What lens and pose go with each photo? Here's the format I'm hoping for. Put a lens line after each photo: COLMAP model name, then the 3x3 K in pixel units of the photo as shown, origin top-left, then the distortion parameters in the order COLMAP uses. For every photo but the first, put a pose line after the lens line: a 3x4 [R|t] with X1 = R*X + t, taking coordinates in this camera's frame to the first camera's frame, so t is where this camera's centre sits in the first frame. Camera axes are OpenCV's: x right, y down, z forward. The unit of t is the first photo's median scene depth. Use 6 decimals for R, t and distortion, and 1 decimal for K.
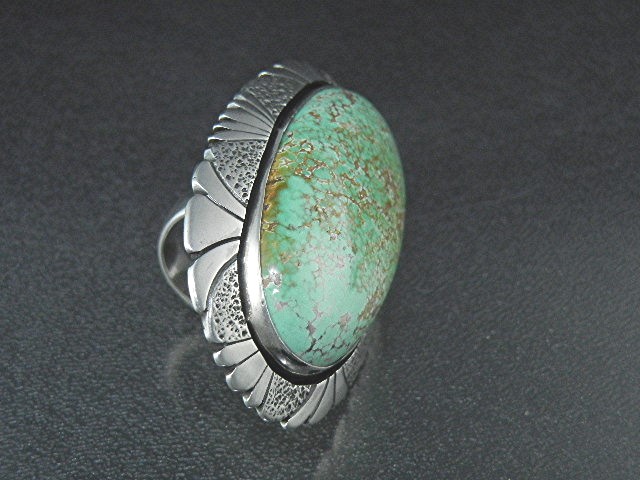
lens RADIAL K [[1440.9, 0, 318.5], [0, 1440.9, 239.9], [0, 0, 1]] dist [0.025994, 0.000000]
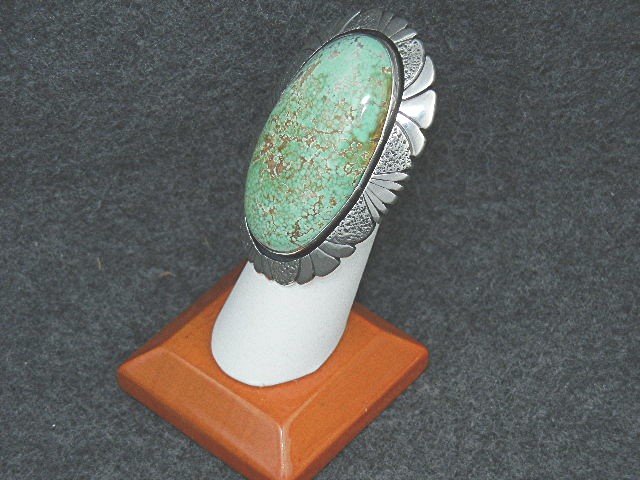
lens RADIAL K [[1886.2, 0, 320.3], [0, 1886.2, 240.4], [0, 0, 1]] dist [0.010249, 0.000000]
pose [[-0.922806, -0.133243, -0.361491, 0.768271], [-0.044475, -0.895175, 0.443490, -1.067119], [-0.382690, 0.425332, 0.820147, -0.648968]]
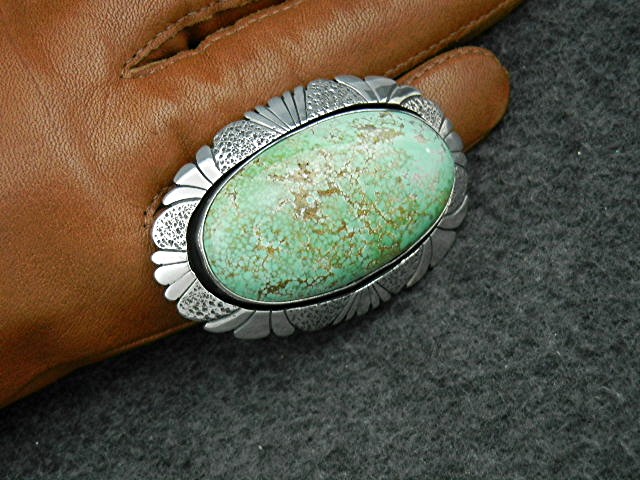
lens RADIAL K [[1886.2, 0, 320.0], [0, 1886.2, 239.7], [0, 0, 1]] dist [0.010249, 0.000000]
pose [[-0.061390, -0.422581, -0.904244, 1.597602], [0.106603, -0.903547, 0.415017, -0.782013], [-0.992405, -0.070917, 0.100517, 0.898607]]
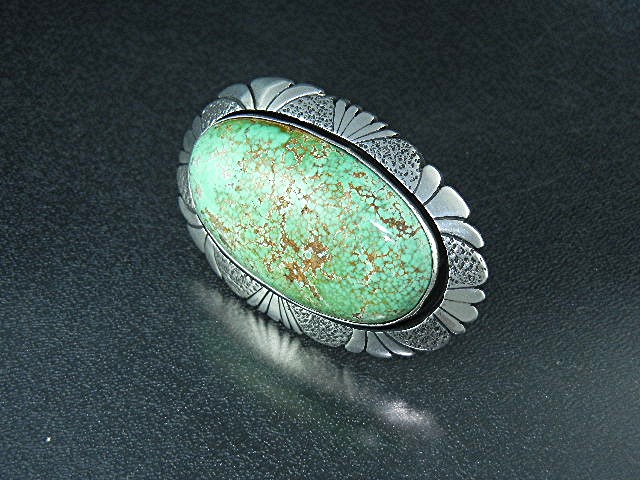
lens RADIAL K [[1440.9, 0, 317.1], [0, 1440.9, 238.8], [0, 0, 1]] dist [0.025994, 0.000000]
pose [[-0.410970, 0.607341, -0.679883, 0.912978], [-0.644114, 0.334324, 0.688000, -0.925186], [0.645152, 0.720670, 0.253800, 0.753393]]
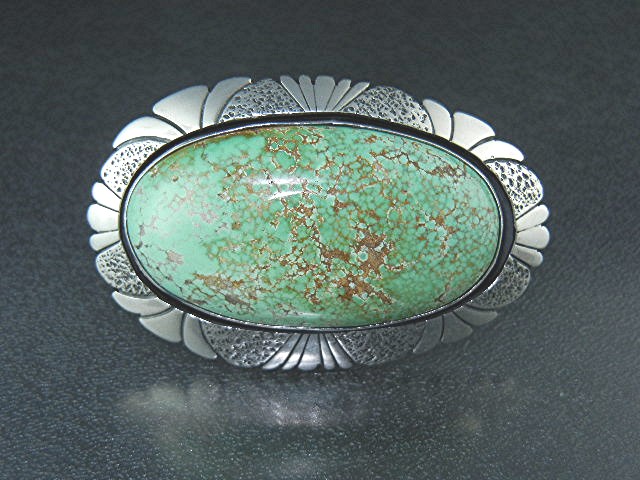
lens RADIAL K [[1440.9, 0, 323.2], [0, 1440.9, 241.3], [0, 0, 1]] dist [0.025994, 0.000000]
pose [[0.232488, 0.601265, -0.764480, 0.819497], [-0.644054, 0.684160, 0.342228, -0.371862], [0.728796, 0.412803, 0.546306, 0.502894]]
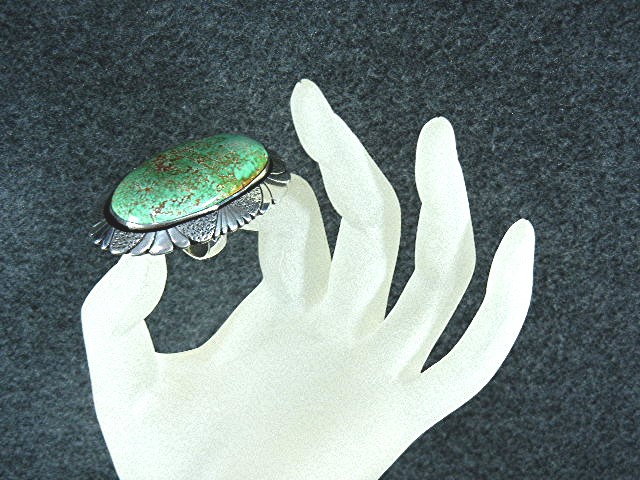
lens RADIAL K [[1440.9, 0, 320.1], [0, 1440.9, 239.9], [0, 0, 1]] dist [0.025994, 0.000000]
pose [[-0.494047, -0.783050, -0.377822, 0.669360], [-0.034631, -0.416492, 0.908480, -2.058545], [-0.868745, 0.461916, 0.178649, 0.547306]]
